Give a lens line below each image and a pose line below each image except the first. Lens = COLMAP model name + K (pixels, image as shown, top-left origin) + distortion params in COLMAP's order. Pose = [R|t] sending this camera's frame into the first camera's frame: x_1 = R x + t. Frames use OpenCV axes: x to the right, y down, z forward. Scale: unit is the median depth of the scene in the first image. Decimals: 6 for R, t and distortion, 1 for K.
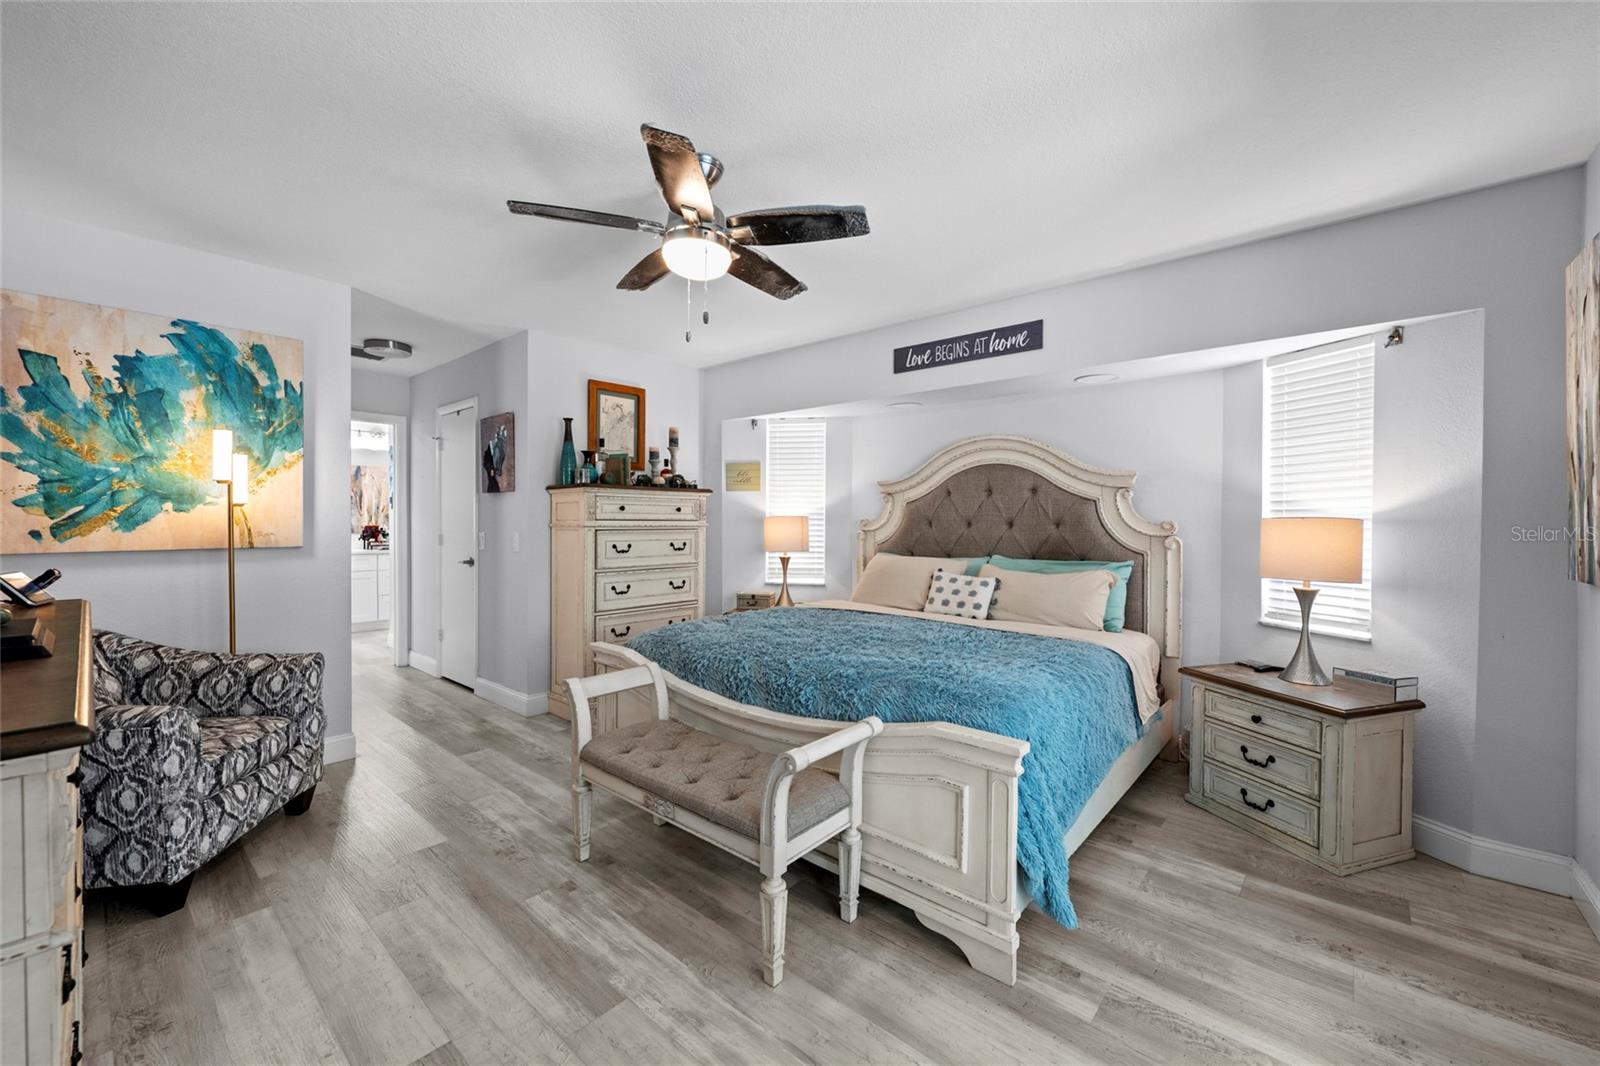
lens RADIAL K [[638.1, 0, 805.1], [0, 638.1, 531.0], [0, 0, 1]] dist [-0.001059, -0.000381]
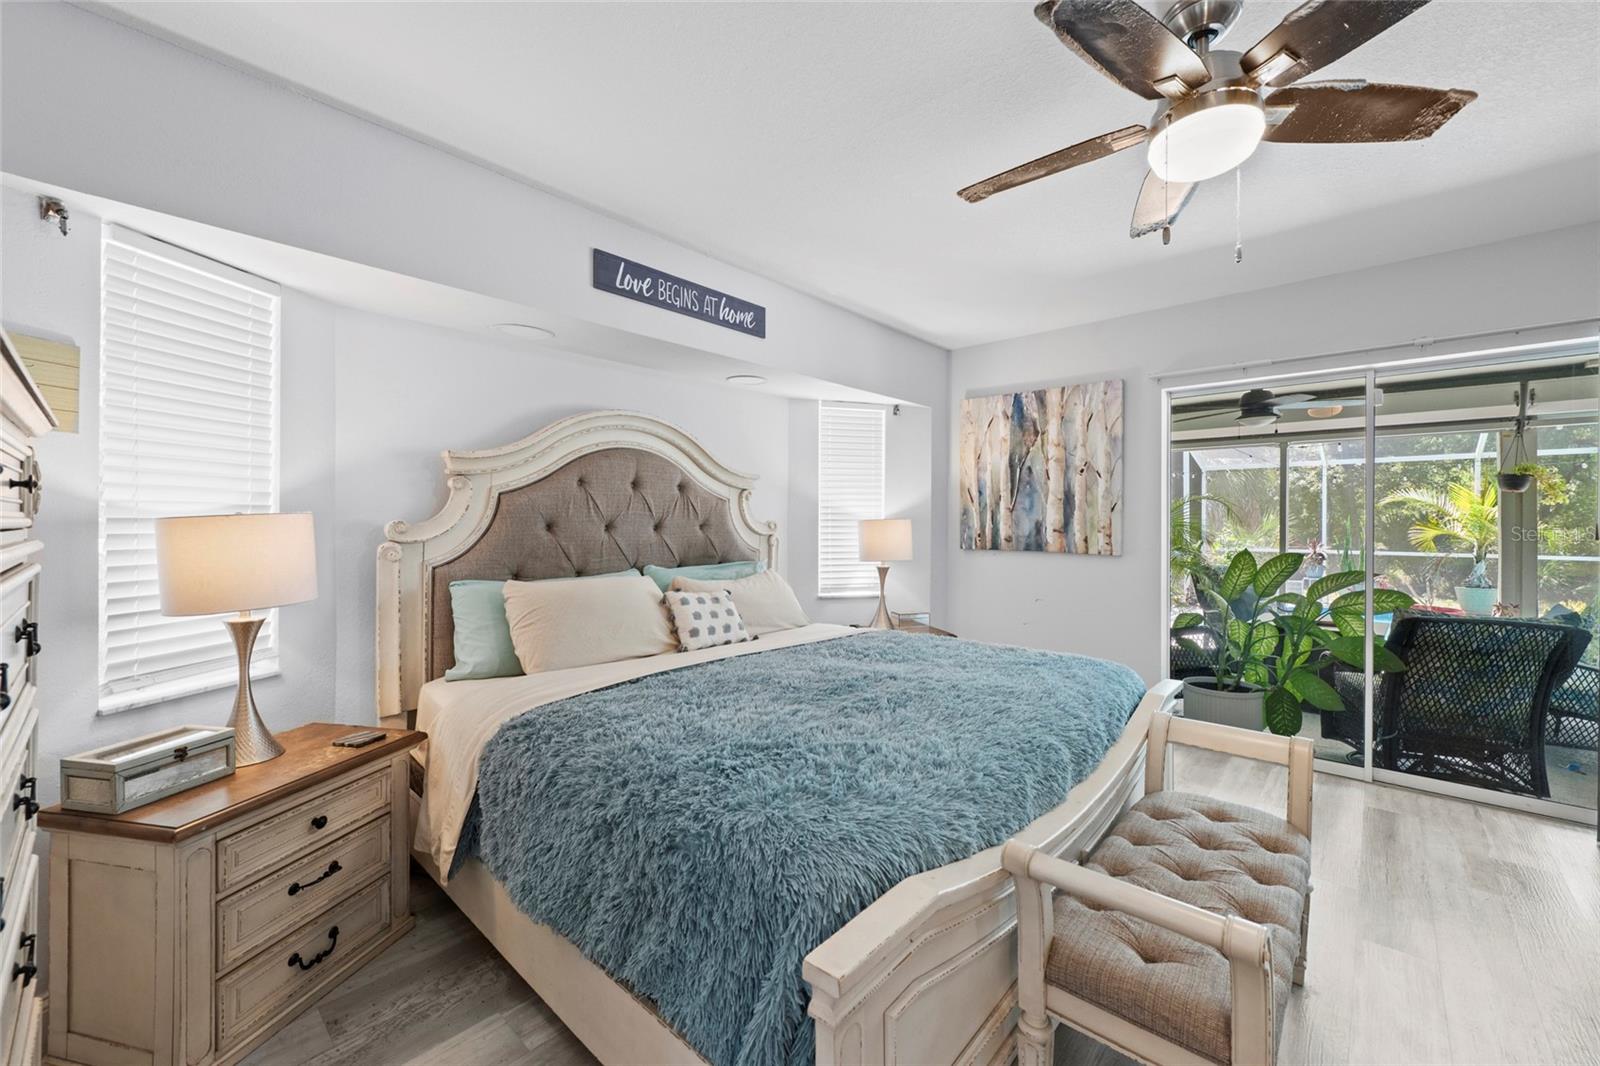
lens RADIAL K [[638.1, 0, 805.1], [0, 638.1, 531.0], [0, 0, 1]] dist [-0.001059, -0.000381]
pose [[0.013161, -0.025219, 0.999595, -0.545187], [0.011837, 0.999616, 0.025063, -0.025040], [-0.999843, 0.011502, 0.013455, 0.886136]]
